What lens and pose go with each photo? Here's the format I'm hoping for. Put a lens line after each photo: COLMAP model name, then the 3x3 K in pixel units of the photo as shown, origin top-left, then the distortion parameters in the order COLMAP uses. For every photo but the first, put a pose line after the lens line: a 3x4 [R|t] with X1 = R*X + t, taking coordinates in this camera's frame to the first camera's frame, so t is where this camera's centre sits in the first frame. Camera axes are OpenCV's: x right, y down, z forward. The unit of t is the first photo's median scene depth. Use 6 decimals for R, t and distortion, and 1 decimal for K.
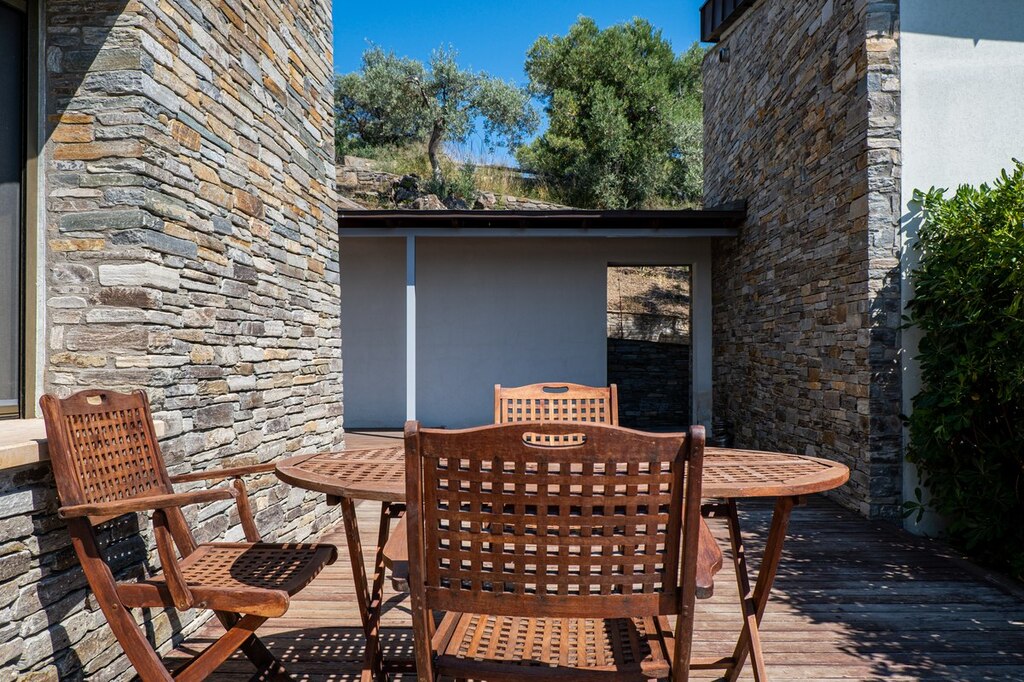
lens RADIAL K [[818.3, 0, 514.6], [0, 818.3, 343.1], [0, 0, 1]] dist [-0.008445, 0.011359]
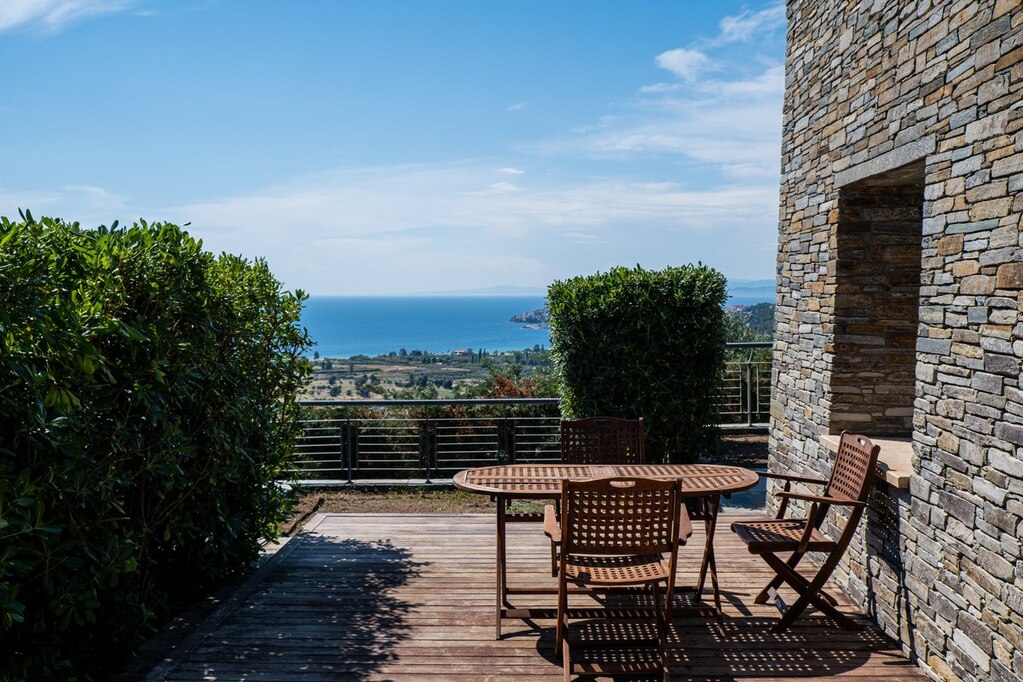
lens RADIAL K [[1039.1, 0, 510.6], [0, 1039.1, 340.2], [0, 0, 1]] dist [-0.008117, 0.000000]
pose [[-0.999995, 0.001660, -0.002617, 0.209211], [0.001579, 0.999528, 0.030669, -0.173246], [0.002666, 0.030665, -0.999526, 2.495965]]
